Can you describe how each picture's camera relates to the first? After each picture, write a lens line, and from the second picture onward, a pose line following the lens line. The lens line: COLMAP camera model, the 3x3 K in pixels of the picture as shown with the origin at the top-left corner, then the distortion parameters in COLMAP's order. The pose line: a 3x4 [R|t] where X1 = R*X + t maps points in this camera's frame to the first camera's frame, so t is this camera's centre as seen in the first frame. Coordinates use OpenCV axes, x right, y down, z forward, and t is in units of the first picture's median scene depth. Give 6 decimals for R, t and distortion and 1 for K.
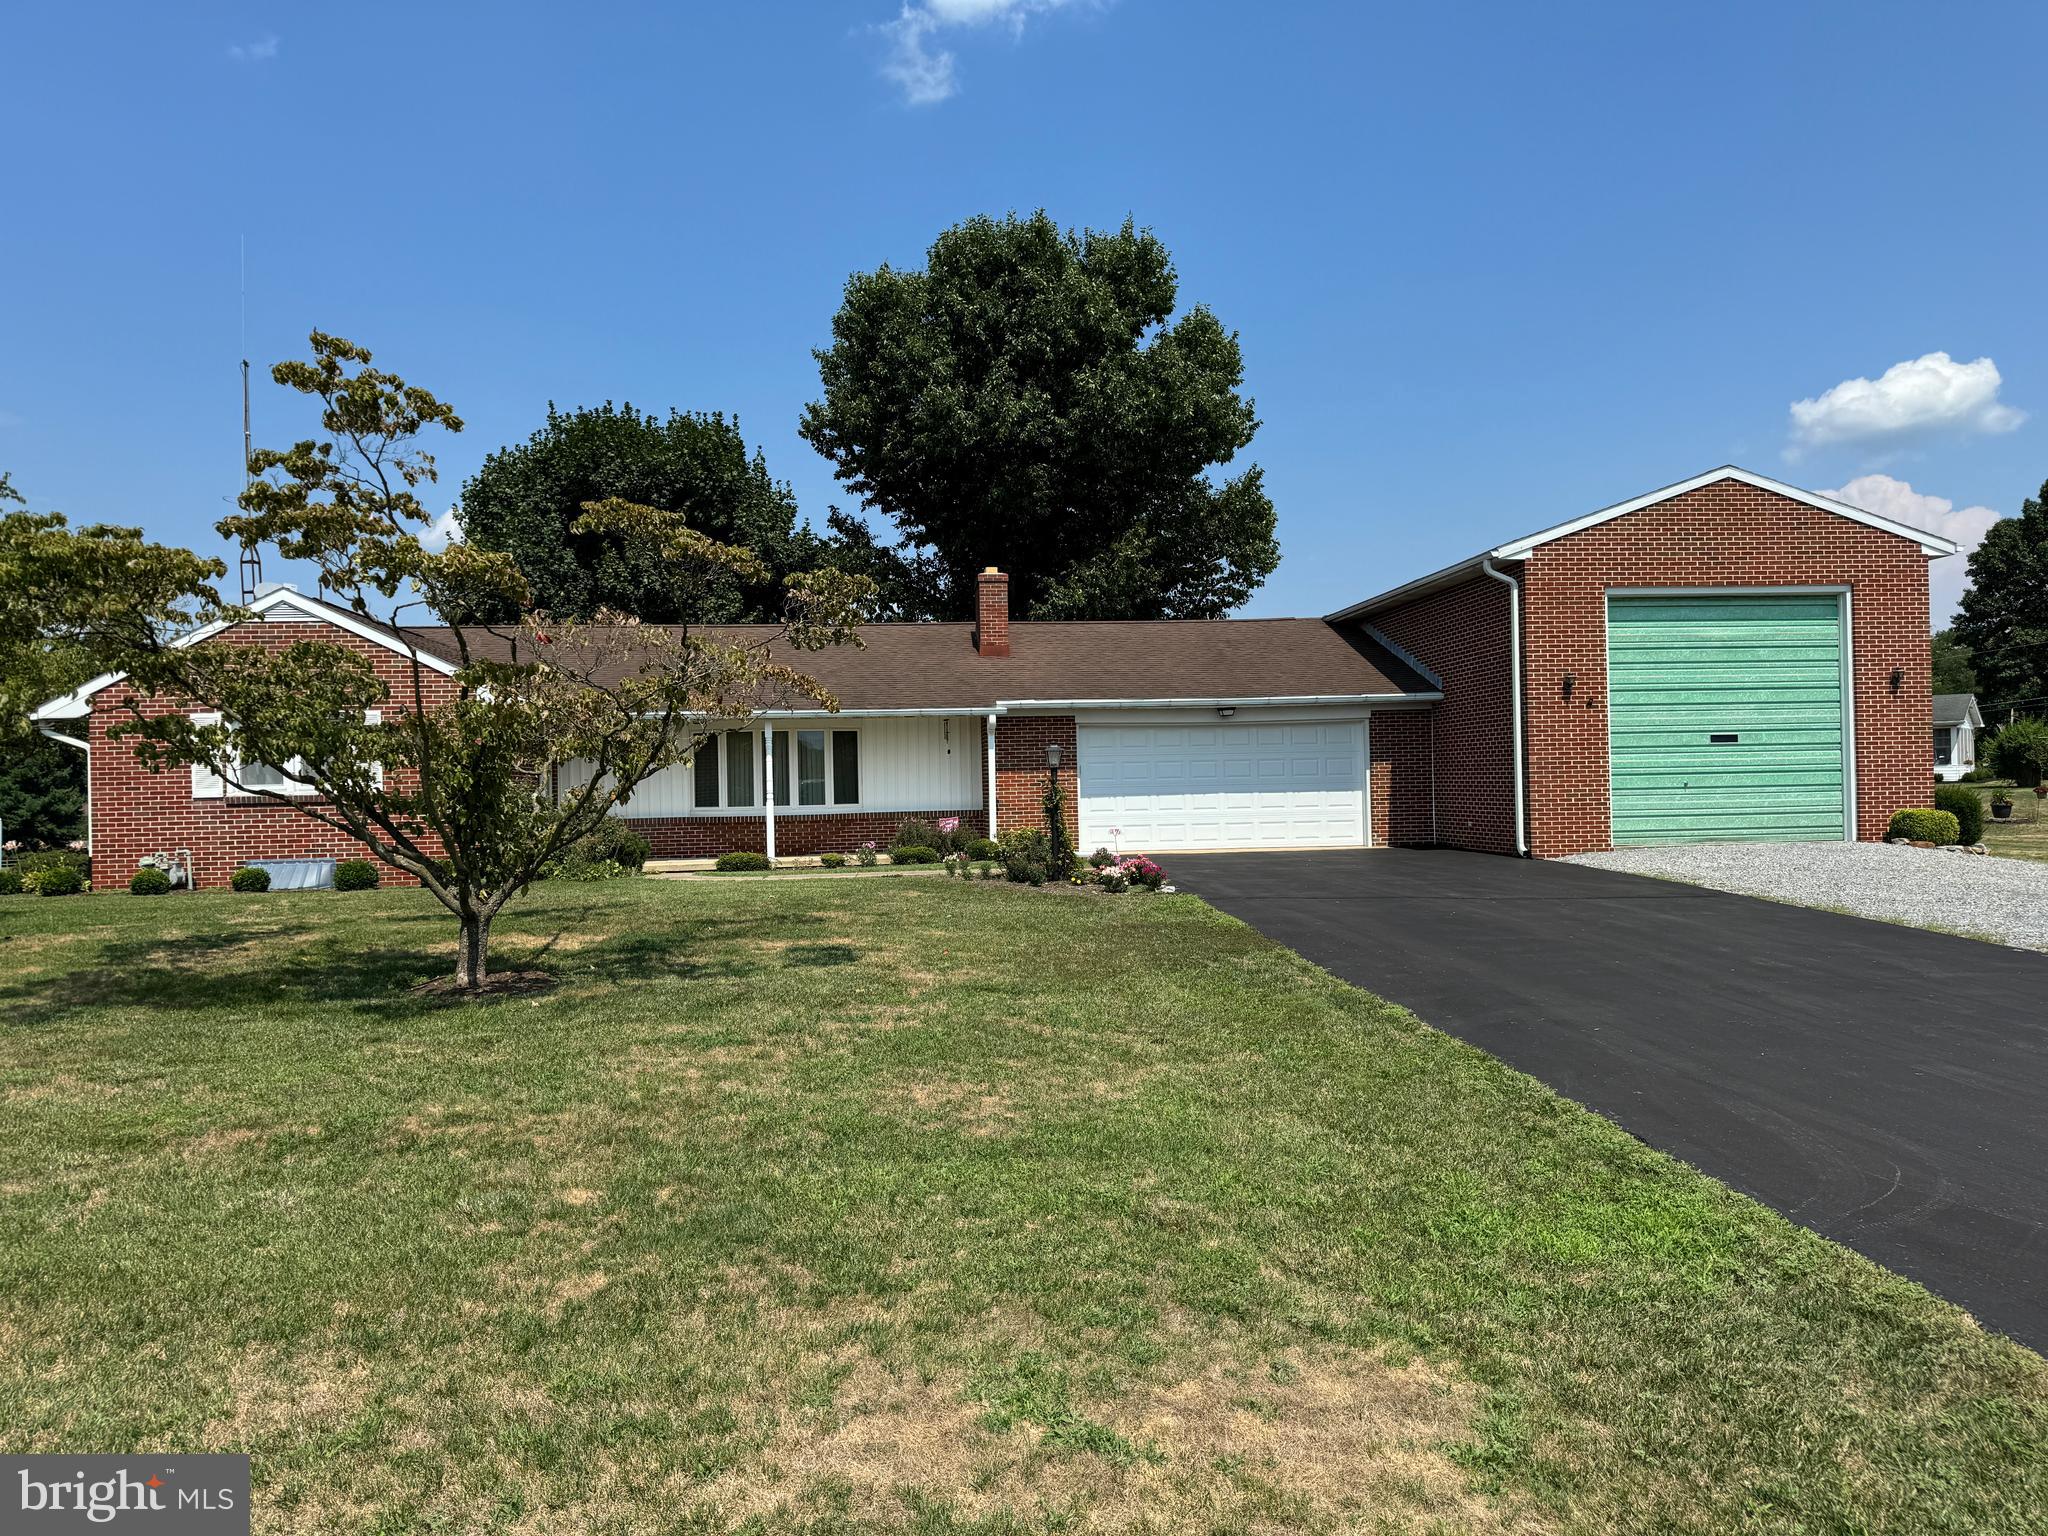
lens RADIAL K [[1415.7, 0, 1001.3], [0, 1415.7, 781.3], [0, 0, 1]] dist [0.102736, -0.138215]
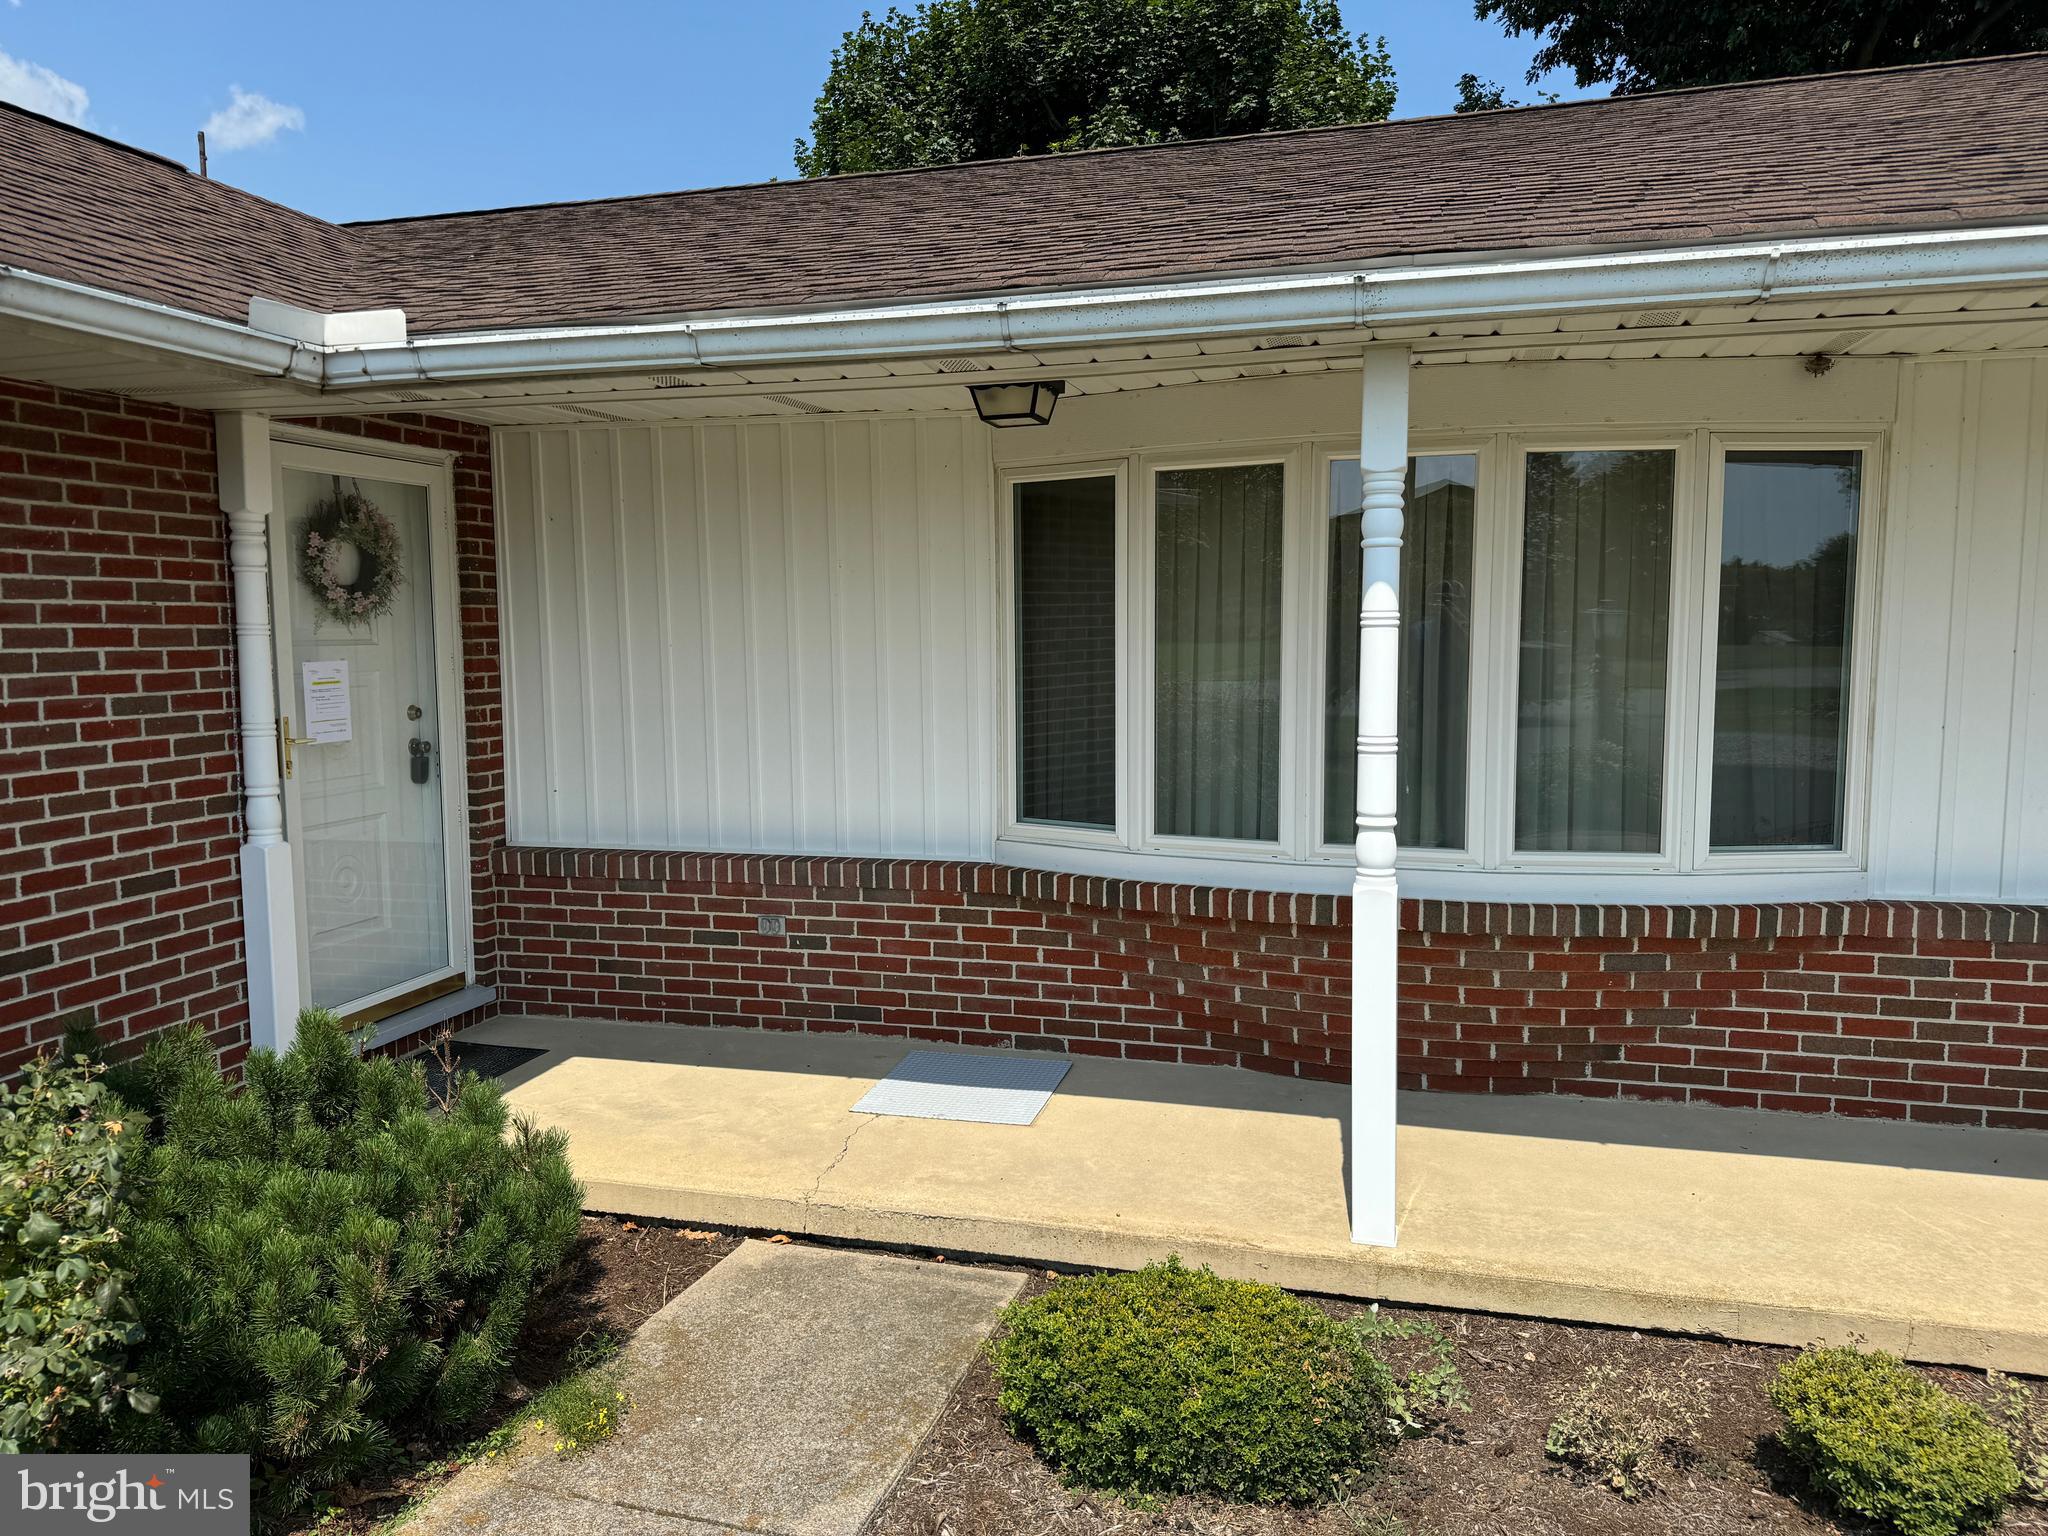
lens RADIAL K [[1432.9, 0, 995.2], [0, 1432.9, 768.6], [0, 0, 1]] dist [0.002539, 0.000579]
pose [[0.931004, 0.053072, -0.361130, -0.144506], [-0.011593, 0.993173, 0.116070, -0.016270], [0.364825, -0.103875, 0.925264, 0.829046]]
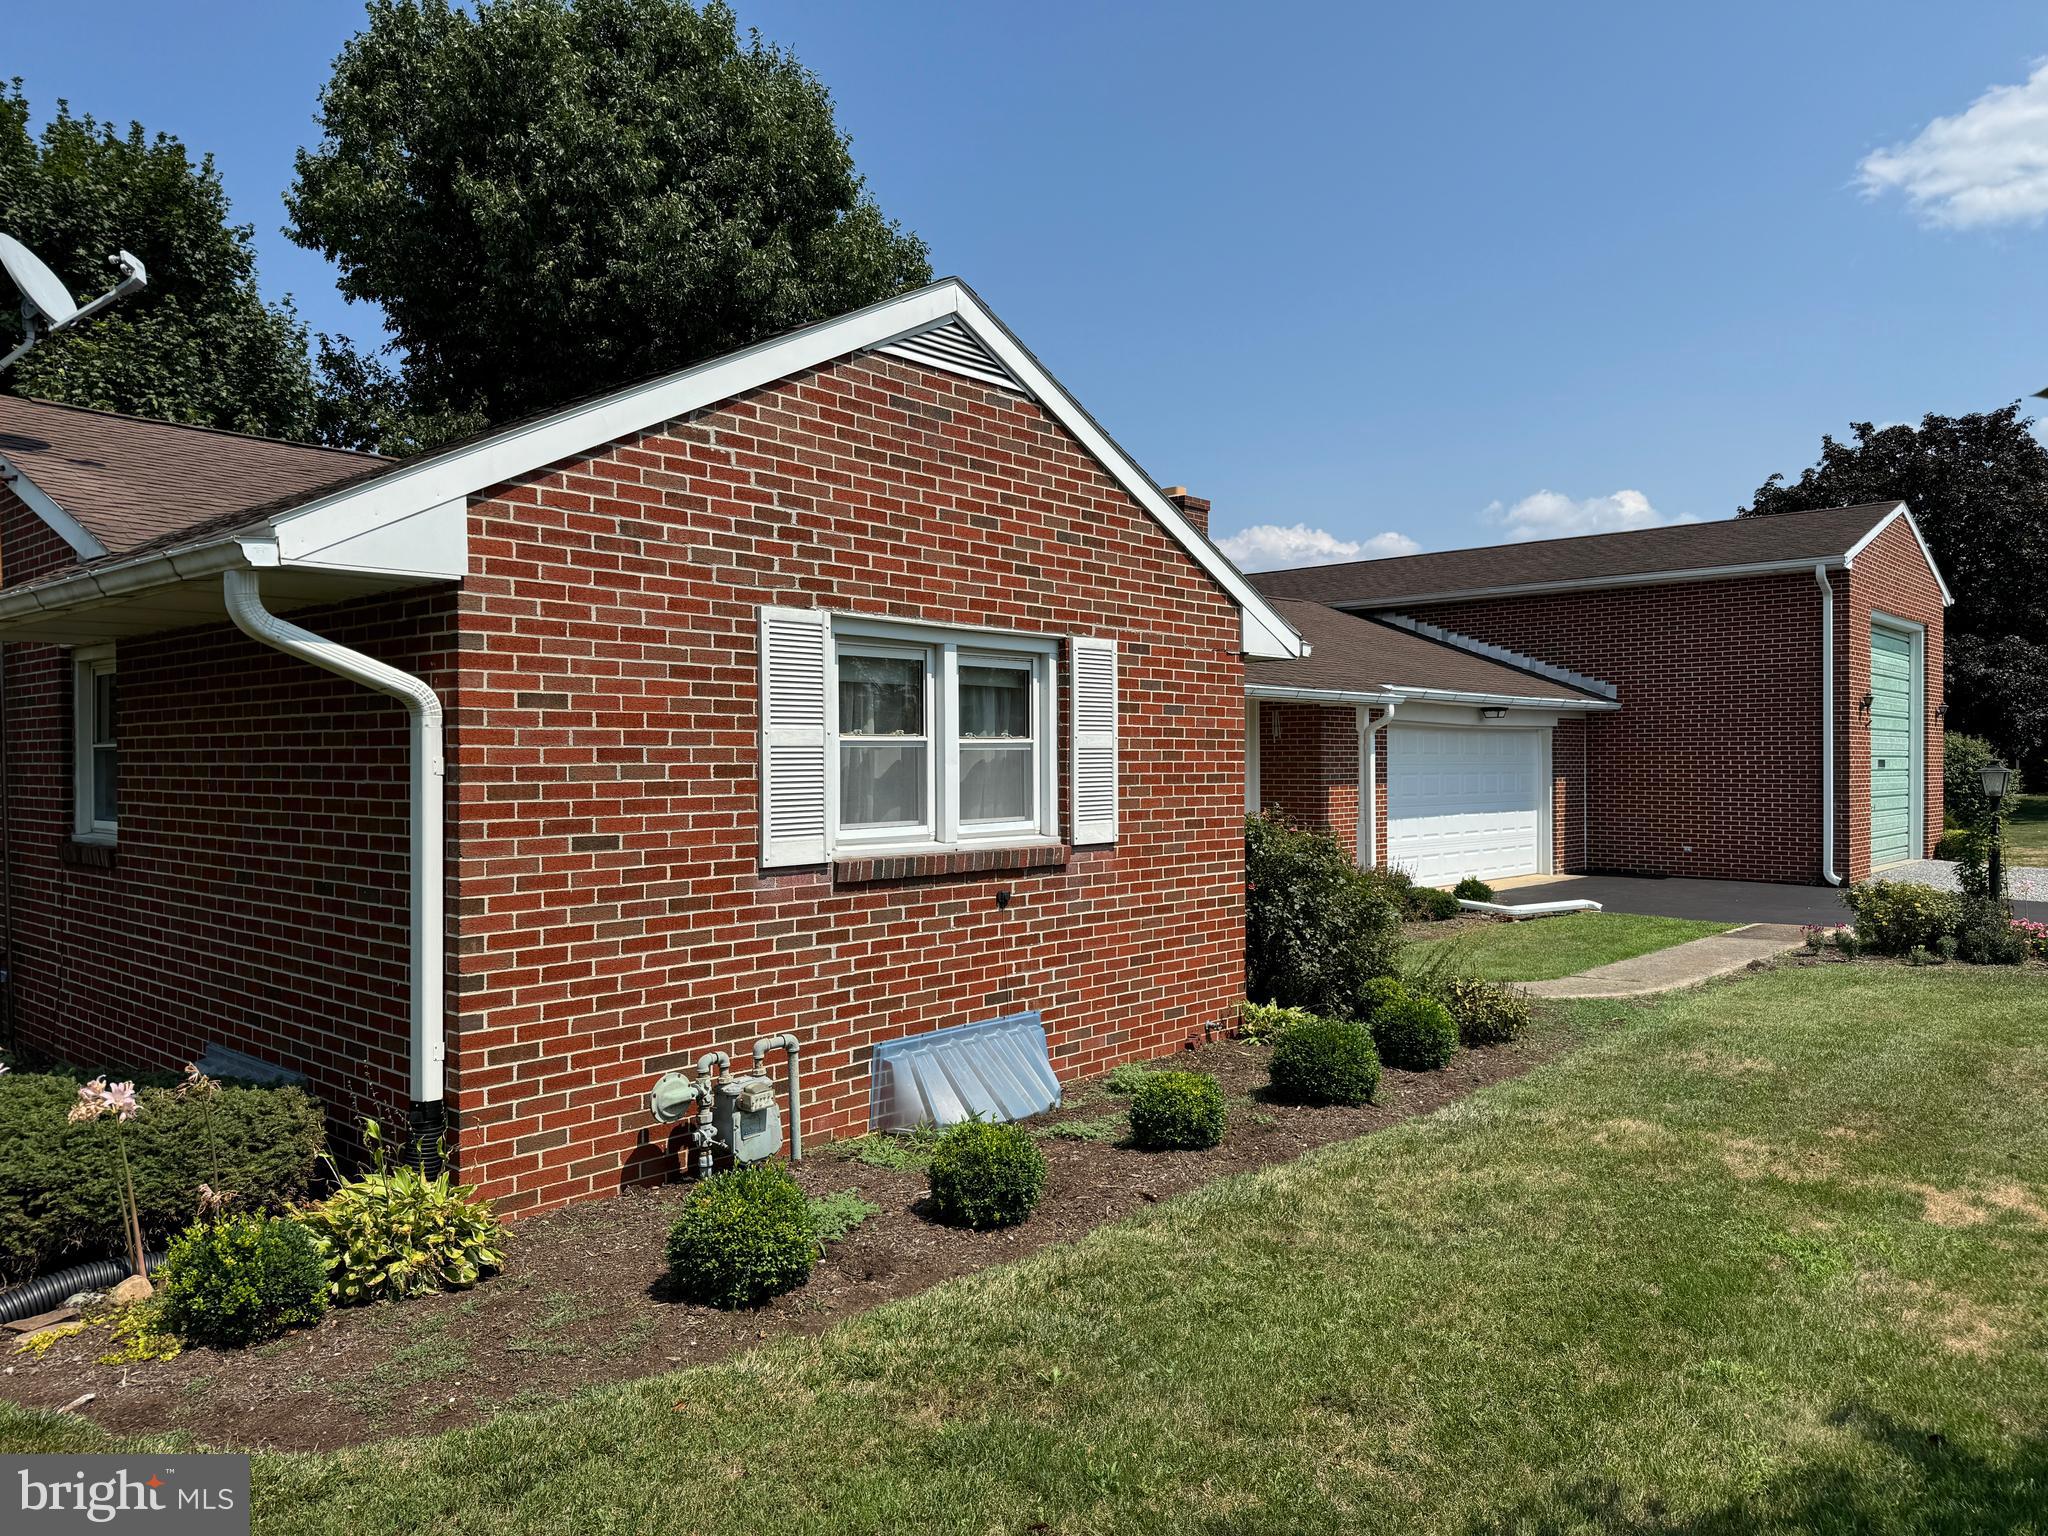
lens RADIAL K [[1422.0, 0, 1033.7], [0, 1422.0, 770.3], [0, 0, 1]] dist [0.113178, -0.141221]
pose [[0.735628, 0.015461, 0.677209, -0.607910], [-0.014610, 0.999869, -0.006957, -0.007275], [-0.677228, -0.004776, 0.735758, 0.601492]]
